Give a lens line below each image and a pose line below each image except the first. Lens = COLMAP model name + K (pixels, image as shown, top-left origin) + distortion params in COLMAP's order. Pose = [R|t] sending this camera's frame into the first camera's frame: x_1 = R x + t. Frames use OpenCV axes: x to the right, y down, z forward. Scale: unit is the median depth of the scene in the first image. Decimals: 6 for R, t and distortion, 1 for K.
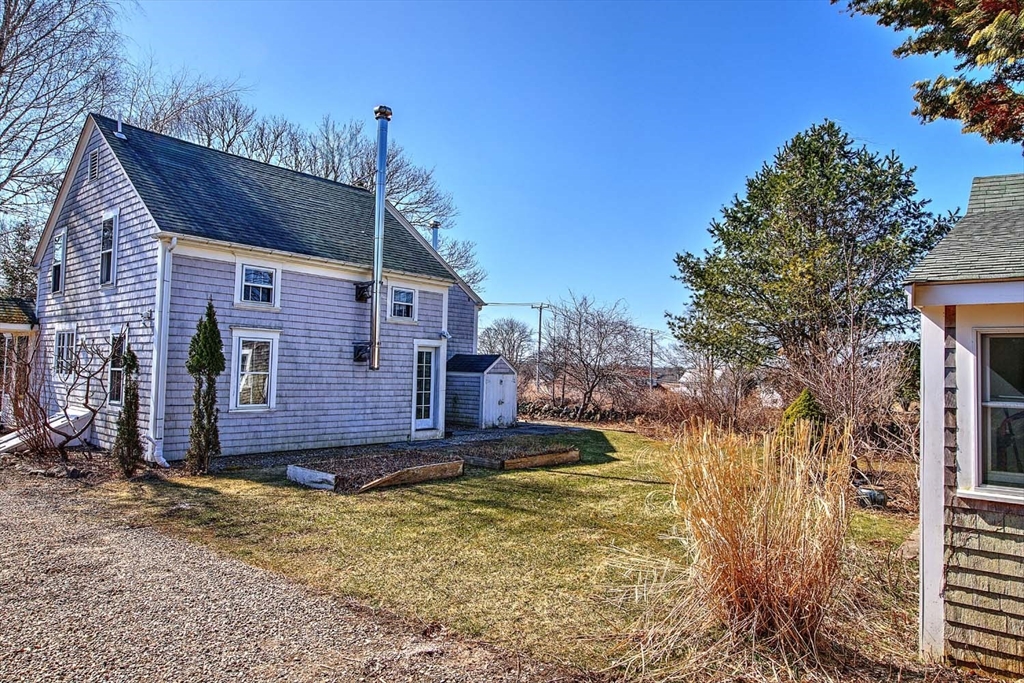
lens RADIAL K [[656.1, 0, 514.1], [0, 656.1, 341.7], [0, 0, 1]] dist [-0.008430, -0.003217]
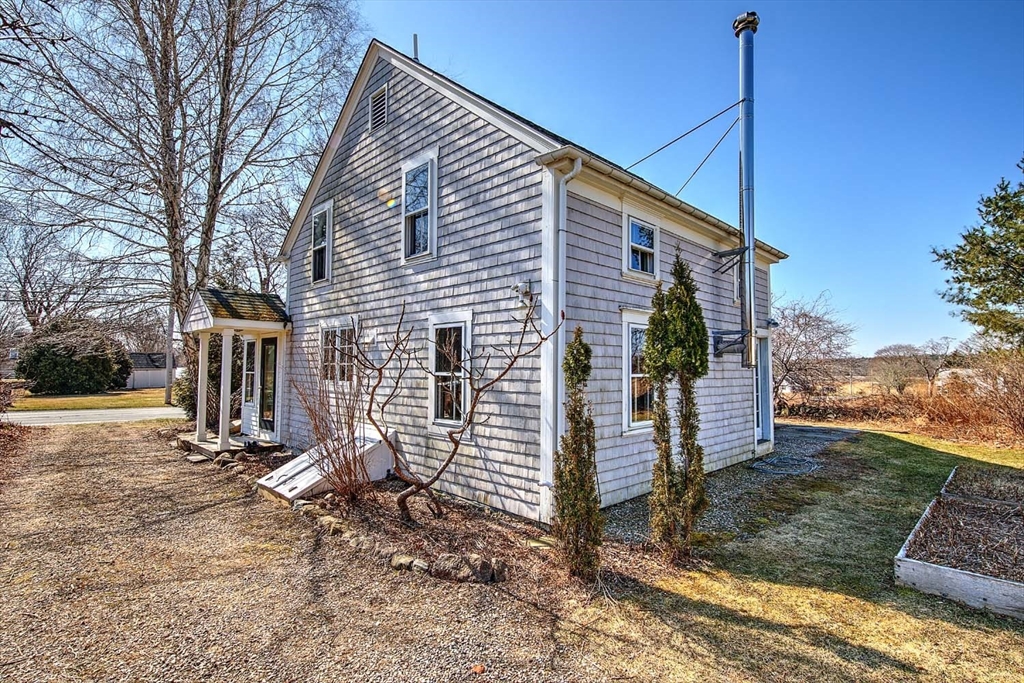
lens RADIAL K [[498.9, 0, 509.6], [0, 498.9, 342.2], [0, 0, 1]] dist [0.004592, -0.001084]
pose [[0.995991, -0.023716, -0.086249, -0.483538], [0.023139, 0.999703, -0.007681, 0.013388], [0.086406, 0.005655, 0.996244, 0.466238]]
